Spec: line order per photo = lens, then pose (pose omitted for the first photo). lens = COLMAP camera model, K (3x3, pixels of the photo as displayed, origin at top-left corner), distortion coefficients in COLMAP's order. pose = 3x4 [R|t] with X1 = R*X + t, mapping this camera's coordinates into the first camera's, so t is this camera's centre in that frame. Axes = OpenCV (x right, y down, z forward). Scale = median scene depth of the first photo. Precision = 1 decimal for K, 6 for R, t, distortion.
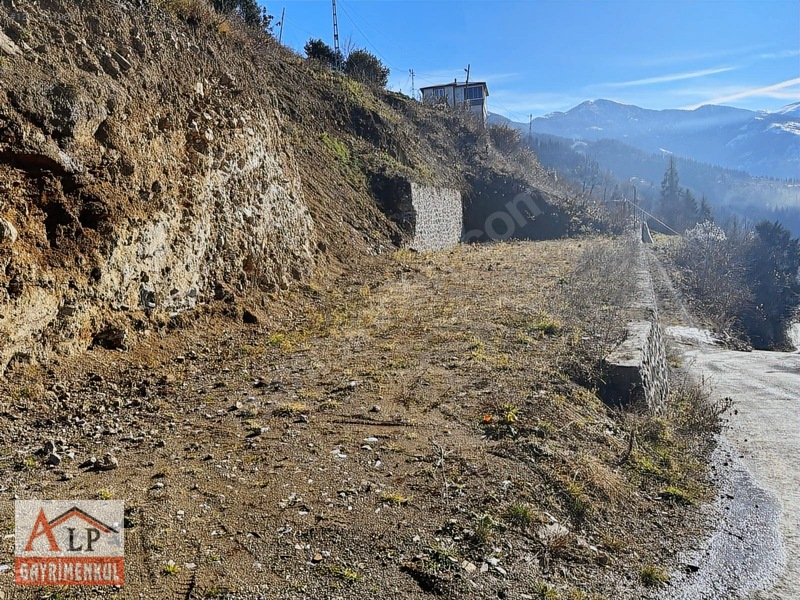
lens RADIAL K [[559.1, 0, 396.3], [0, 559.1, 300.4], [0, 0, 1]] dist [0.111085, -0.163133]
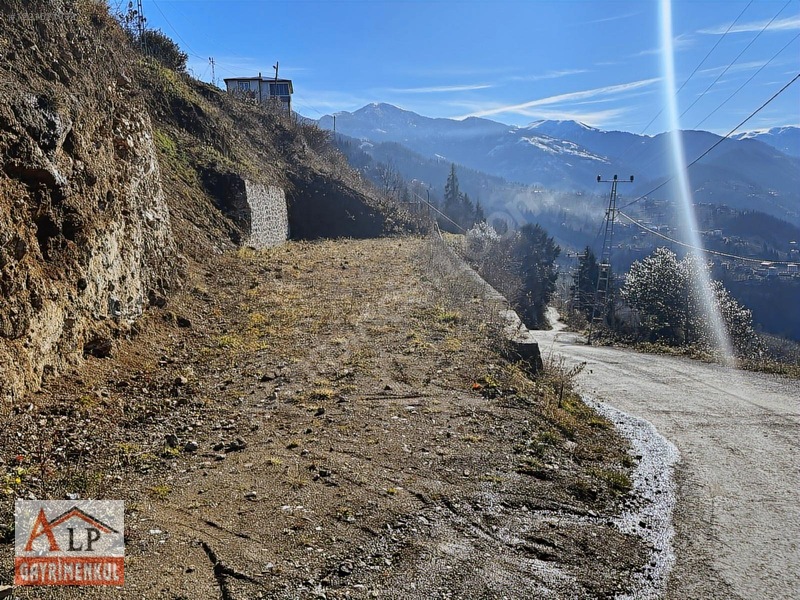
lens RADIAL K [[557.4, 0, 401.0], [0, 557.4, 297.0], [0, 0, 1]] dist [0.131169, -0.207298]
pose [[0.932915, -0.030848, 0.358772, -0.150700], [0.029238, 0.999523, 0.009913, -0.007799], [-0.358907, 0.001242, 0.933372, -0.063555]]
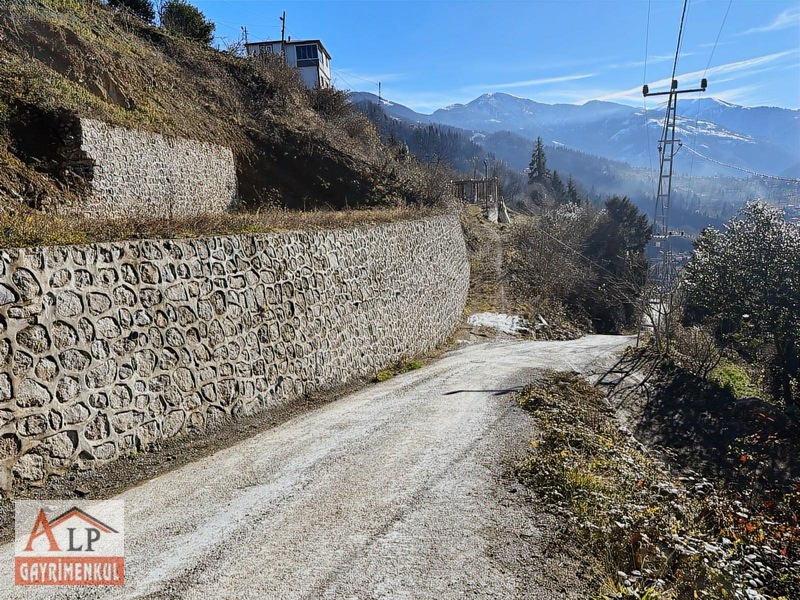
lens RADIAL K [[559.2, 0, 400.0], [0, 559.2, 300.0], [0, 0, 1]] dist [0.047367, -0.069291]
pose [[0.986860, -0.031564, 0.158466, 0.547786], [0.028826, 0.999393, 0.019550, 0.017283], [-0.158987, -0.014725, 0.987171, 0.482764]]
